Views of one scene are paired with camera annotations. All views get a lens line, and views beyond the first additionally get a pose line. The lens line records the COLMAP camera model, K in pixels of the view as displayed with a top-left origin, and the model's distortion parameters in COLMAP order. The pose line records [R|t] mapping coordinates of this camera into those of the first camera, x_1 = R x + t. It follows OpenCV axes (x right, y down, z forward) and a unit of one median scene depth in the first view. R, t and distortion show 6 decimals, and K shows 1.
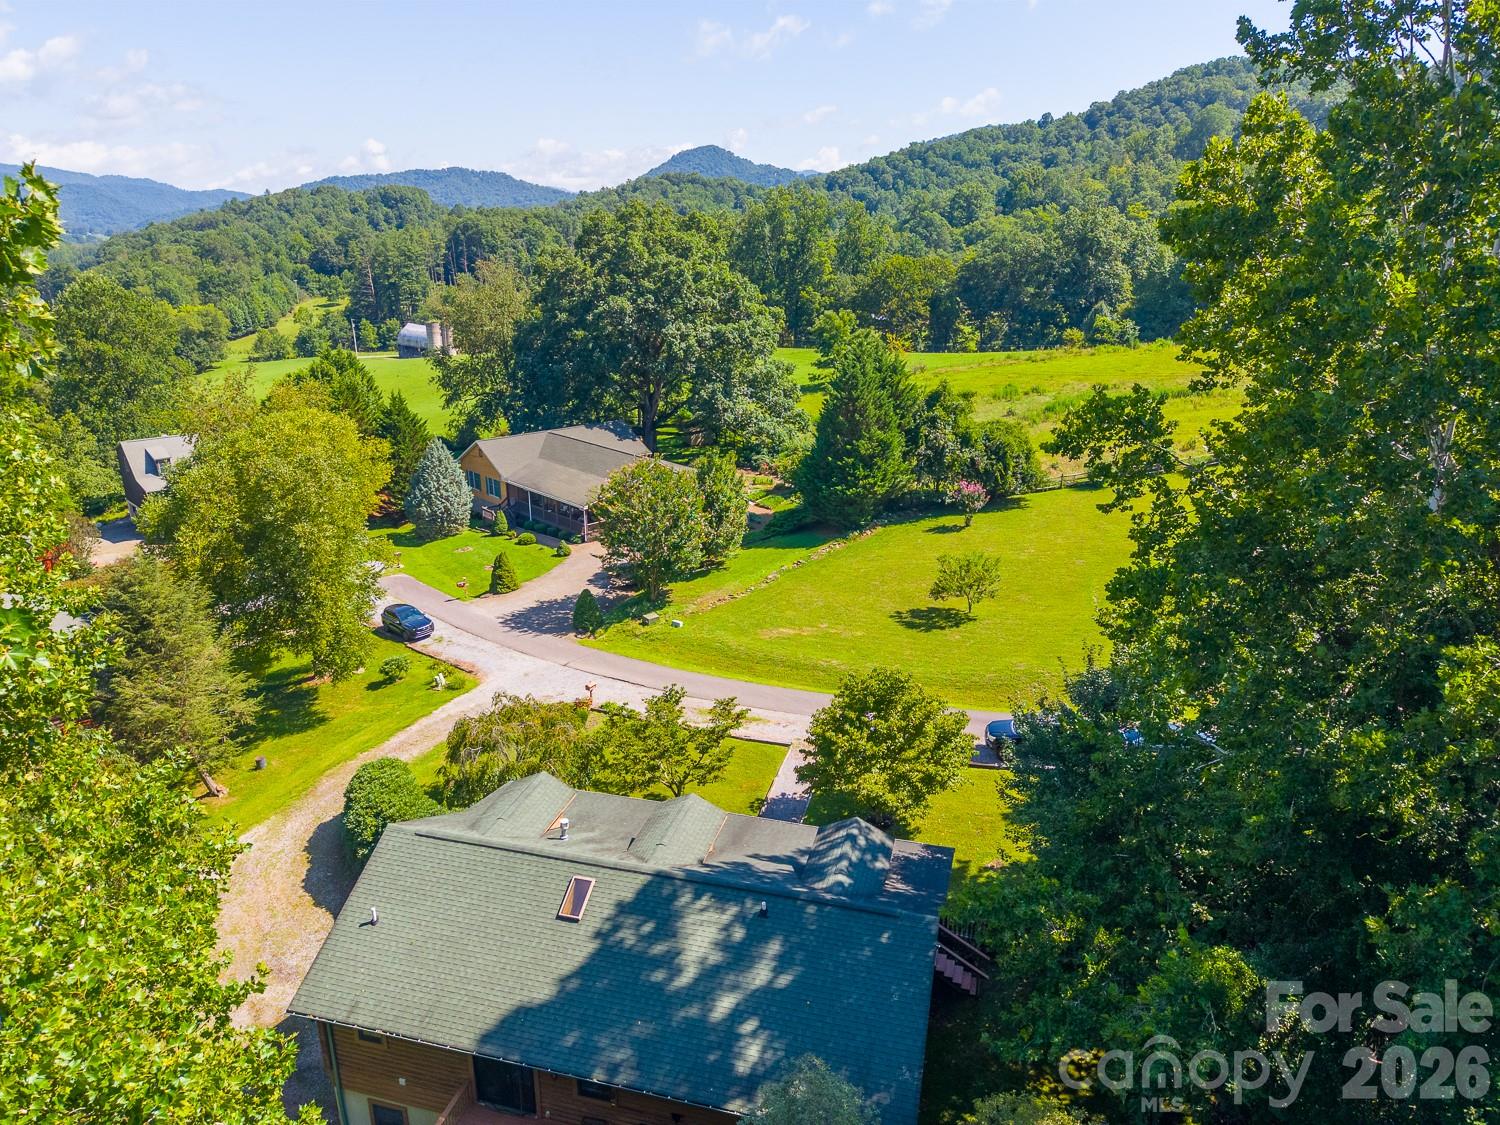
lens RADIAL K [[998.2, 0, 744.8], [0, 998.2, 556.2], [0, 0, 1]] dist [0.052801, -0.070552]
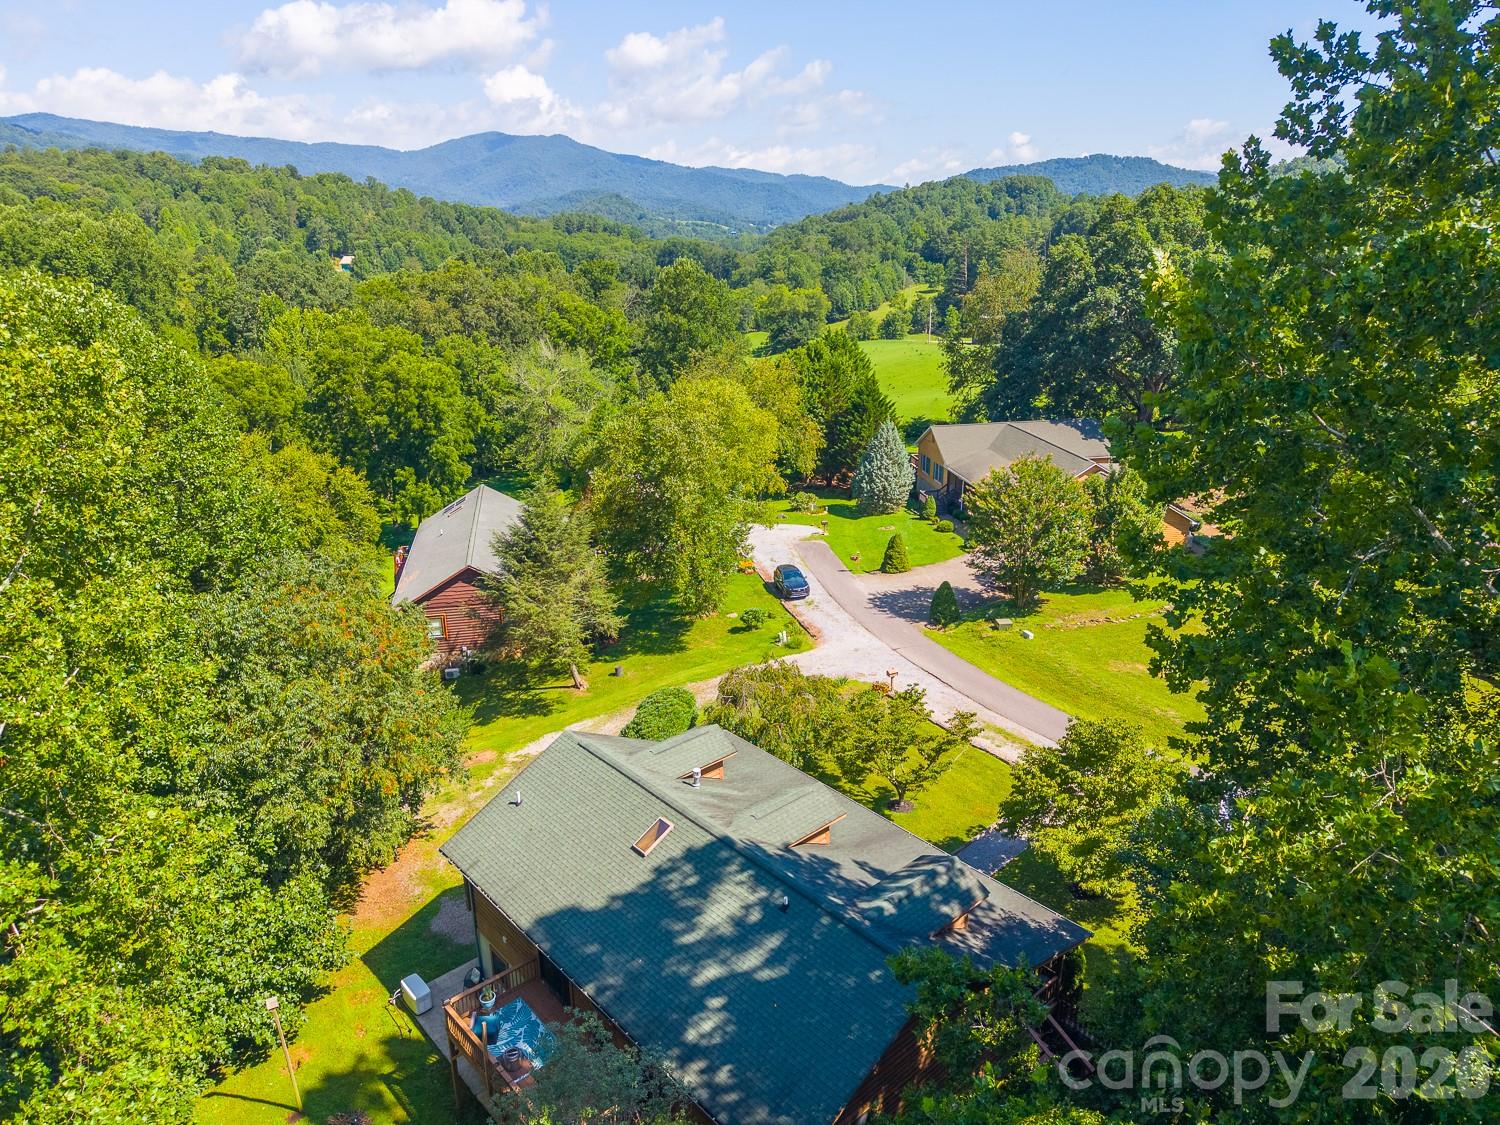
lens RADIAL K [[998.2, 0, 744.8], [0, 998.2, 556.2], [0, 0, 1]] dist [0.052801, -0.070552]
pose [[0.835690, 0.167292, -0.523102, 0.138729], [-0.161913, 0.985192, 0.056406, -0.011423], [0.524792, 0.037559, 0.850401, 0.037099]]
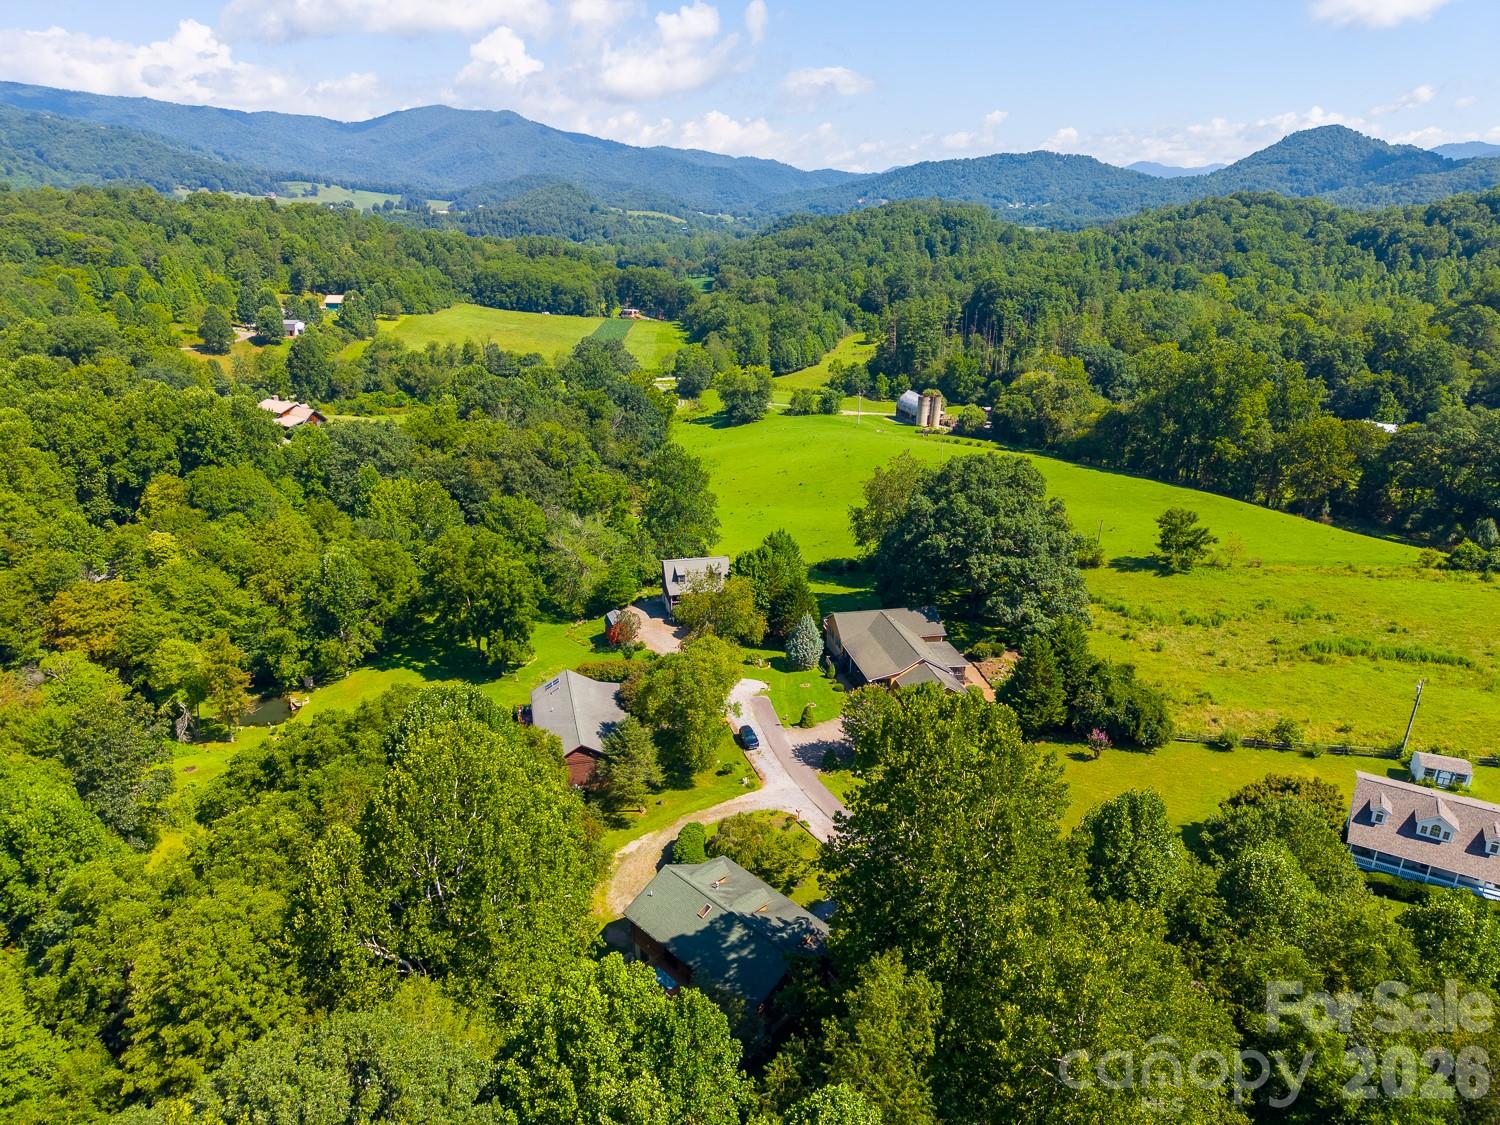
lens RADIAL K [[998.2, 0, 744.8], [0, 998.2, 556.2], [0, 0, 1]] dist [0.052801, -0.070552]
pose [[0.860880, 0.184499, -0.474179, 0.392720], [-0.173380, 0.982538, 0.067522, -0.312998], [0.478356, 0.024085, 0.877836, -0.553227]]
